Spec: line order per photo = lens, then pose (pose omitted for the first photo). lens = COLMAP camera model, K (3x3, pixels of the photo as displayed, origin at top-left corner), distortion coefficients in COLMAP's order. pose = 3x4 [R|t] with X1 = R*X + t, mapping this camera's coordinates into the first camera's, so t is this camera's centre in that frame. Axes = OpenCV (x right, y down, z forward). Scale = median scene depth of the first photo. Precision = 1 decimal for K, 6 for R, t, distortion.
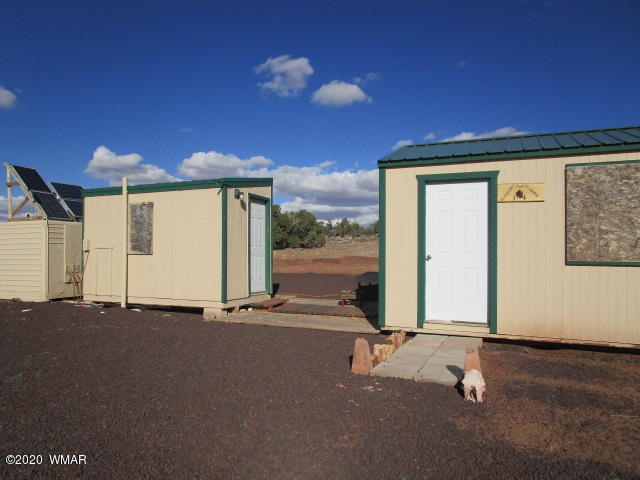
lens RADIAL K [[463.7, 0, 310.0], [0, 463.7, 239.6], [0, 0, 1]] dist [-0.045325, 0.044909]
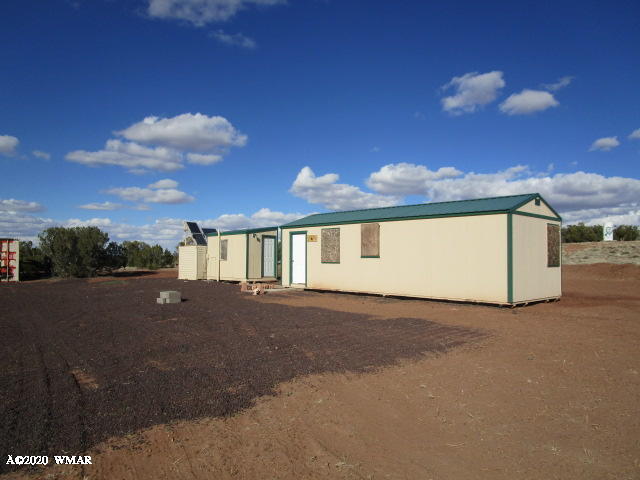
lens RADIAL K [[463.7, 0, 321.8], [0, 463.7, 237.5], [0, 0, 1]] dist [-0.045325, 0.044909]
pose [[0.924281, -0.018099, -0.381284, 1.056834], [0.008512, 0.999604, -0.026816, -0.018652], [0.381618, 0.021540, 0.924069, -1.086863]]
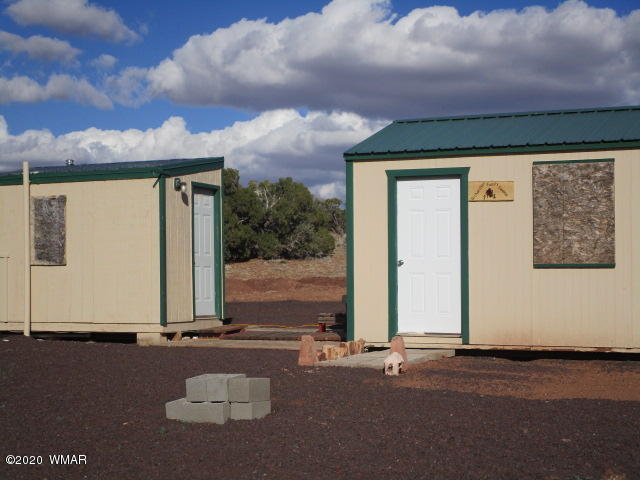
lens RADIAL K [[1186.9, 0, 315.0], [0, 1186.9, 237.3], [0, 0, 1]] dist [-0.090863, 0.000000]
pose [[0.999947, -0.009643, -0.003667, 0.071810], [0.009633, 0.999950, -0.002769, -0.003919], [0.003694, 0.002734, 0.999989, -0.904554]]
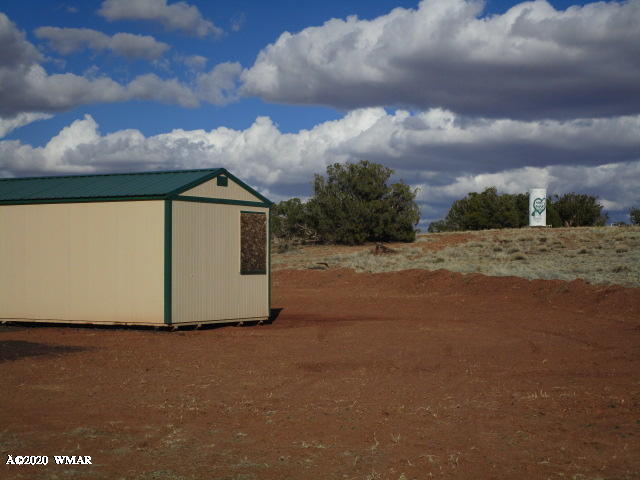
lens RADIAL K [[1186.9, 0, 321.8], [0, 1186.9, 244.1], [0, 0, 1]] dist [-0.090863, 0.000000]
pose [[0.996673, -0.011507, -0.080686, 1.547196], [0.011872, 0.999921, 0.004045, -0.032720], [0.080634, -0.004989, 0.996731, -2.042933]]
